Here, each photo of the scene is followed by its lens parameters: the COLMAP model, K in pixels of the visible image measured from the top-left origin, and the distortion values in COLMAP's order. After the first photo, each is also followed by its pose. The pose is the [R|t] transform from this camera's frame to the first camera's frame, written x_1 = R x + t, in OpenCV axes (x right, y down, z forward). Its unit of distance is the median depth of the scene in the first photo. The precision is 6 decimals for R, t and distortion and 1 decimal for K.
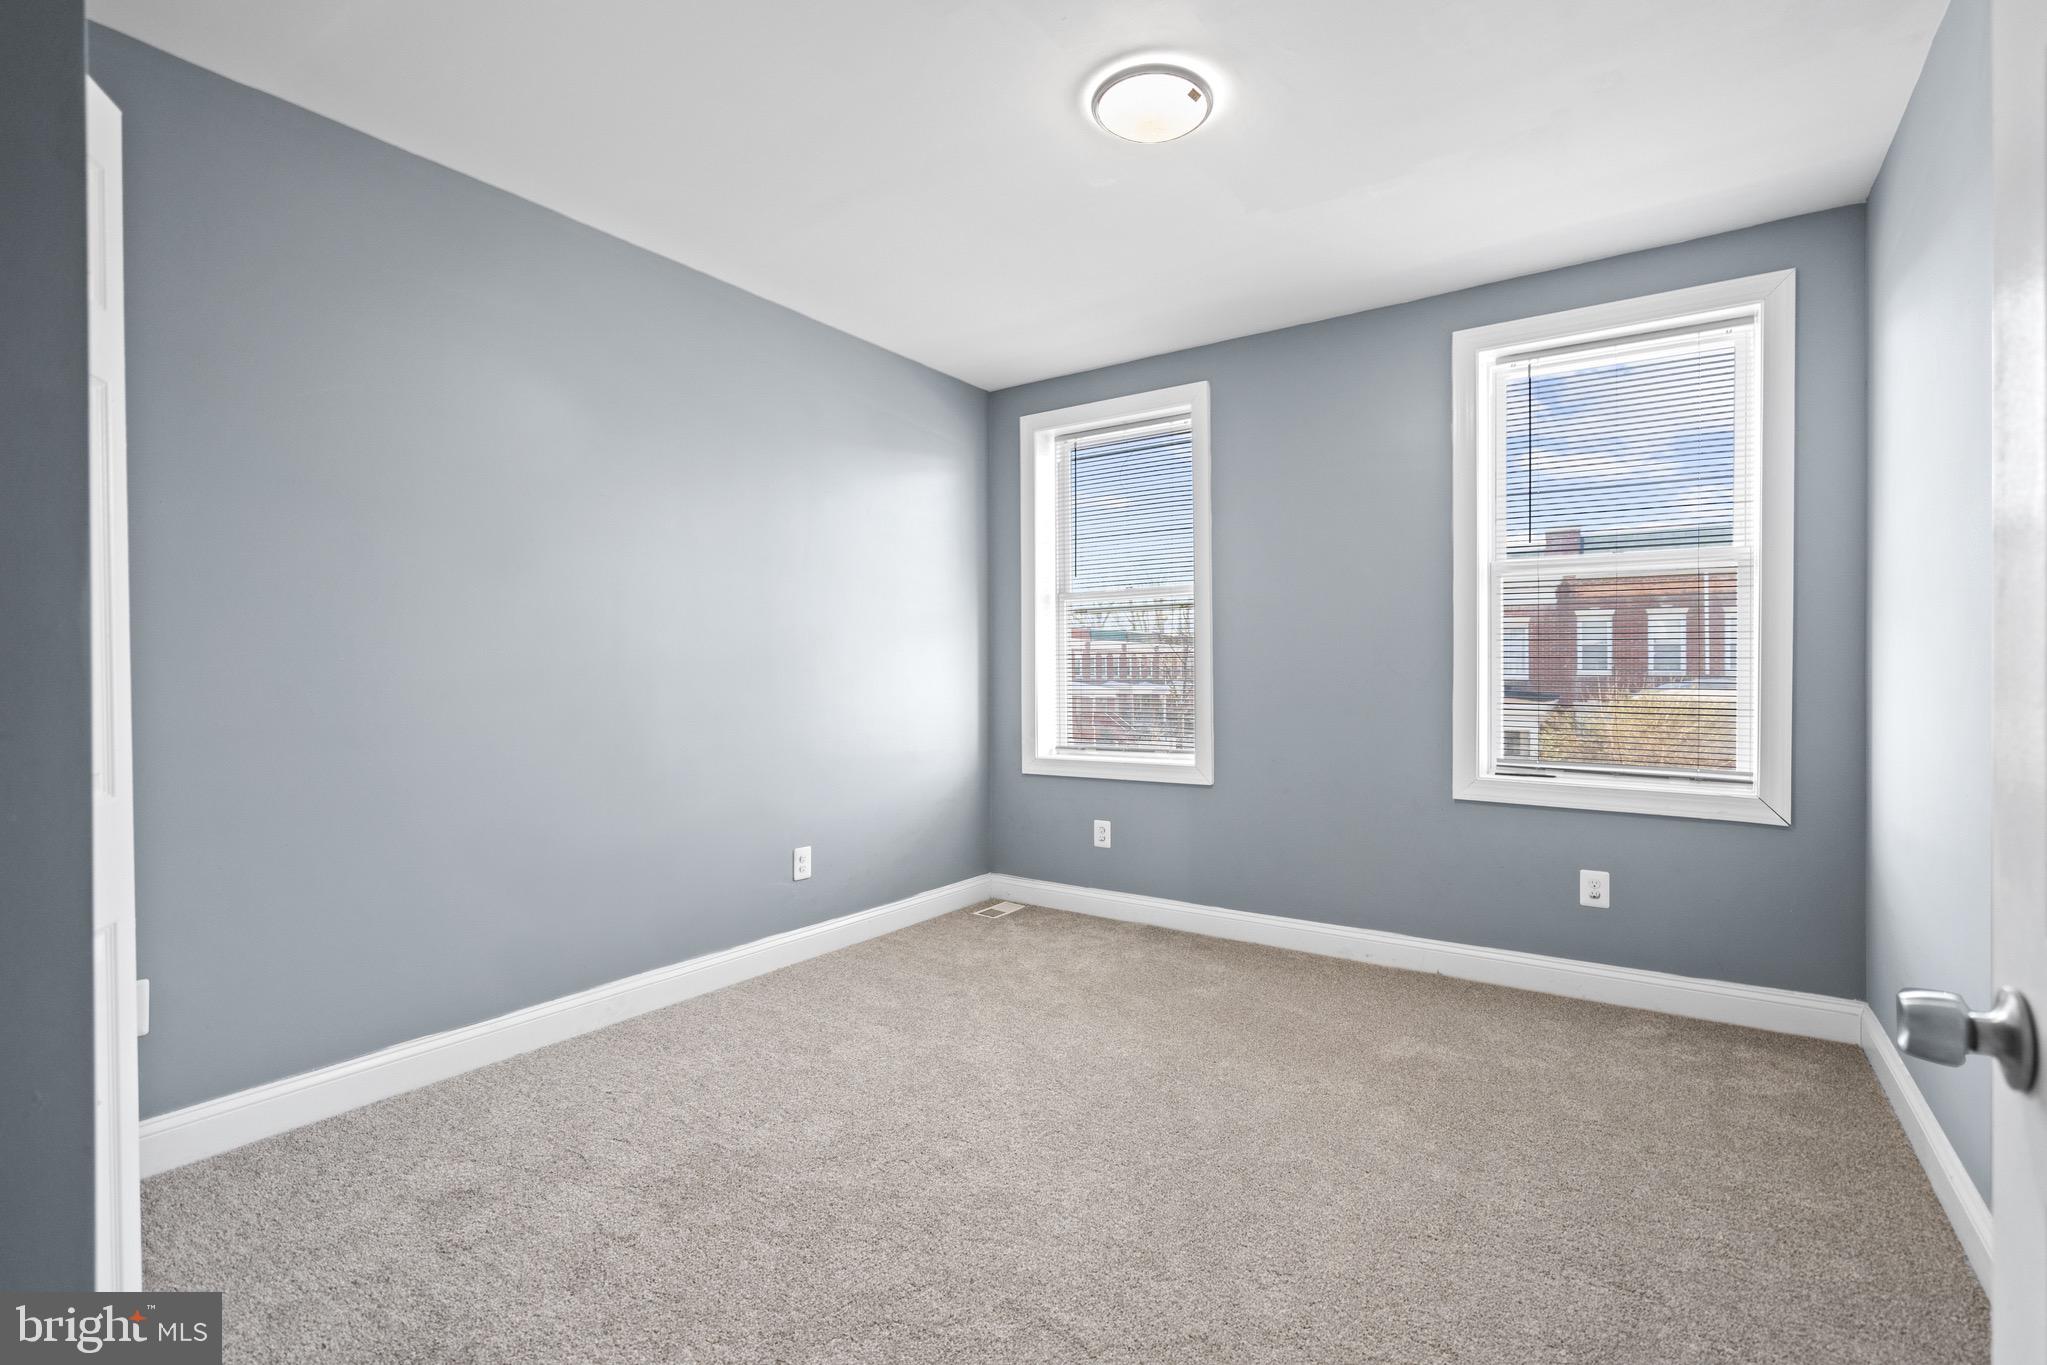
lens RADIAL K [[941.1, 0, 1009.9], [0, 941.1, 677.0], [0, 0, 1]] dist [-0.005294, 0.003088]
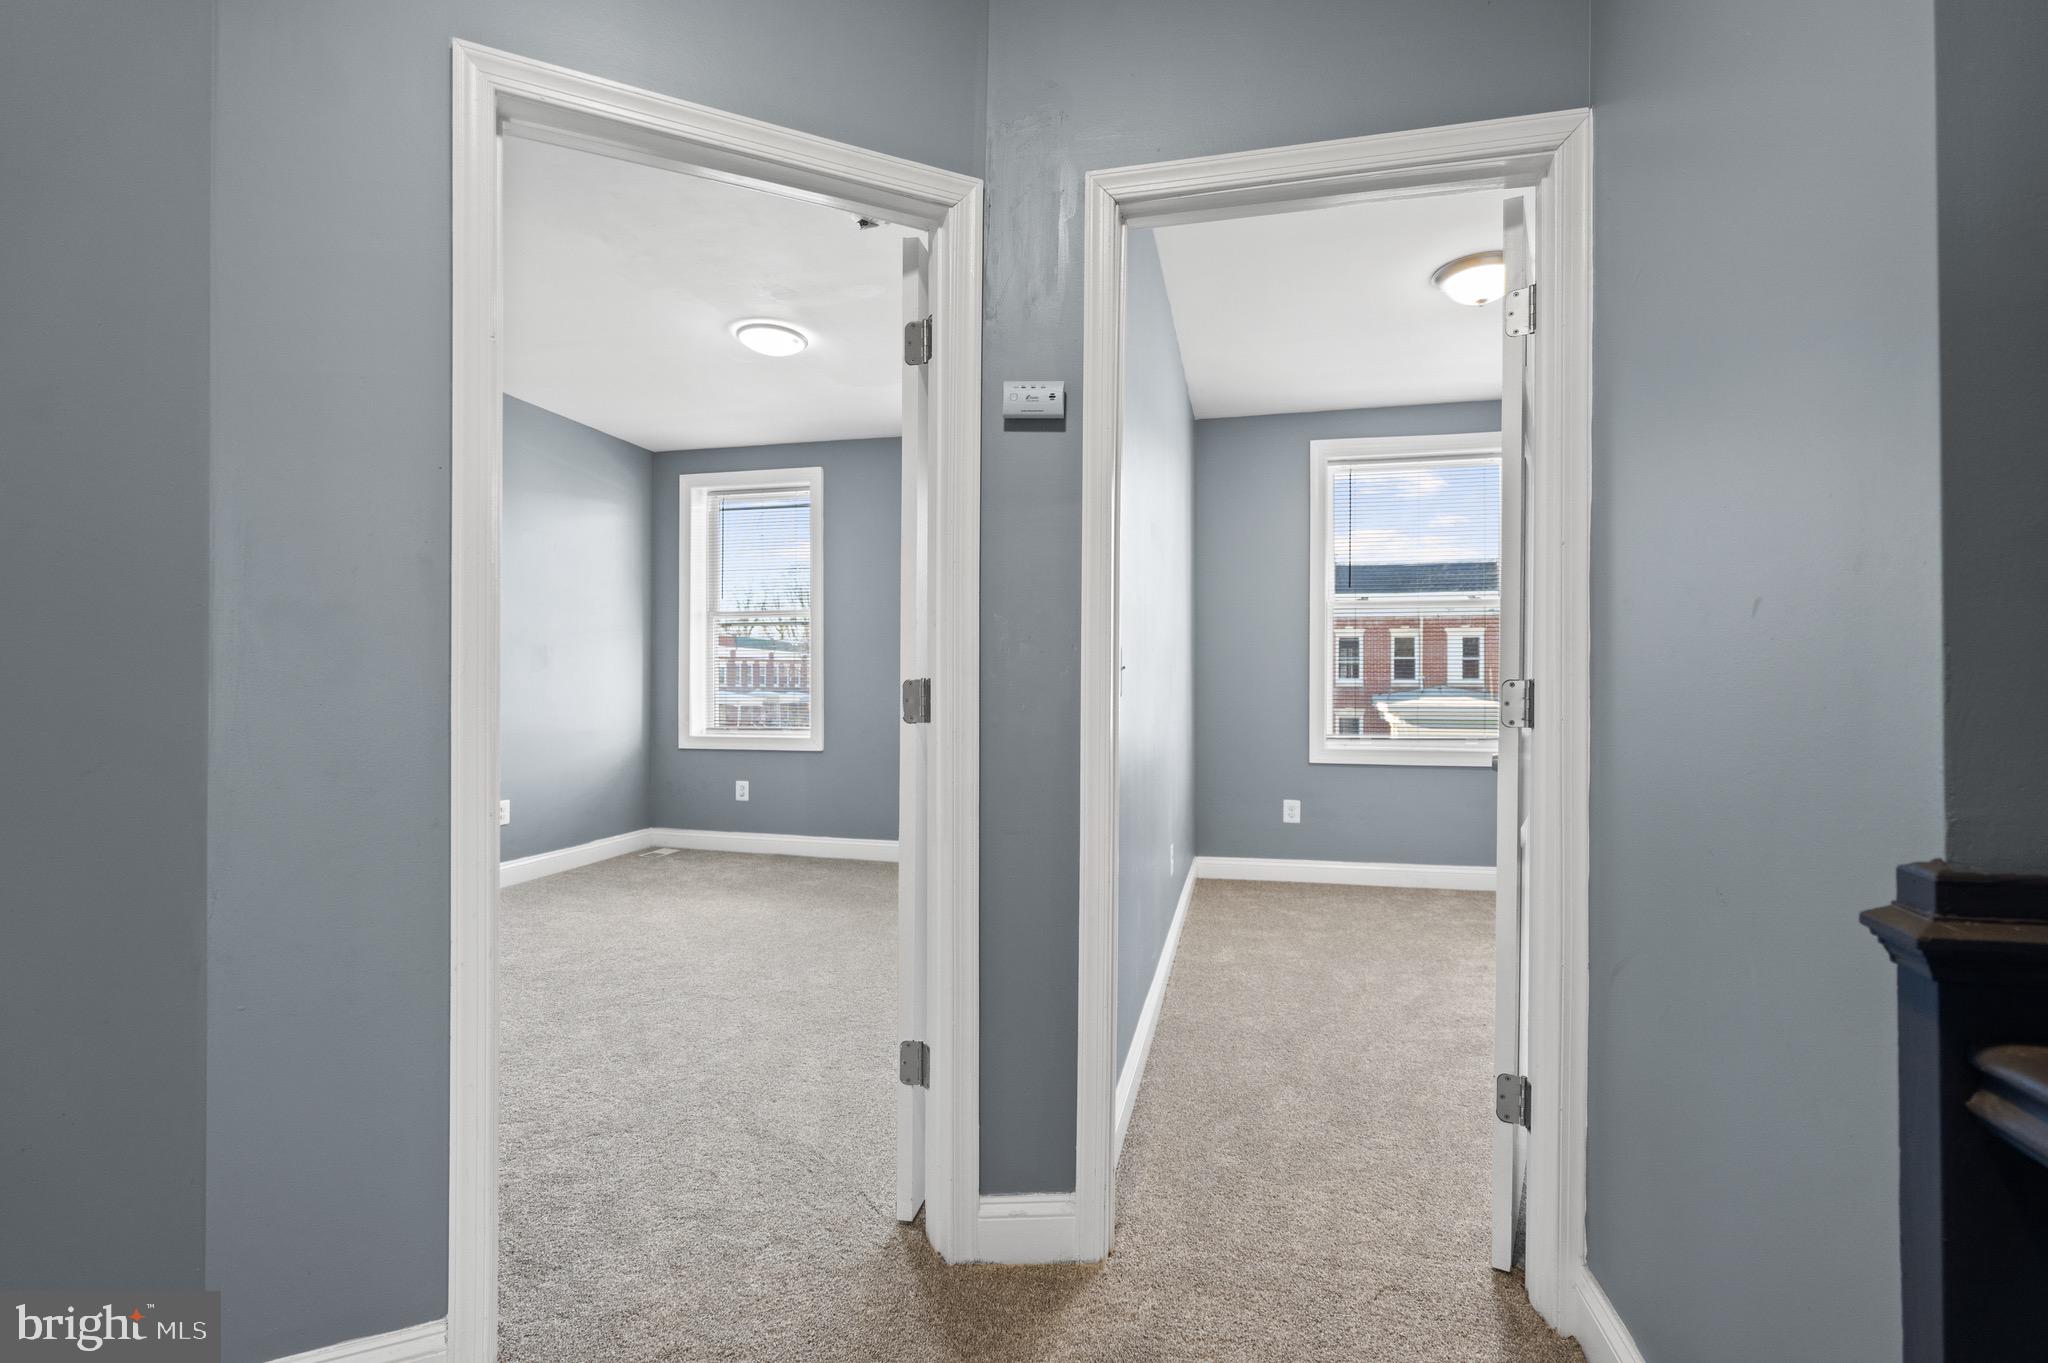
lens RADIAL K [[941.5, 0, 1016.7], [0, 941.5, 682.0], [0, 0, 1]] dist [-0.005294, 0.003088]
pose [[0.930469, 0.007203, 0.366299, -0.030123], [-0.005156, 0.999965, -0.006565, 0.017455], [-0.366333, 0.004220, 0.930474, -0.391955]]
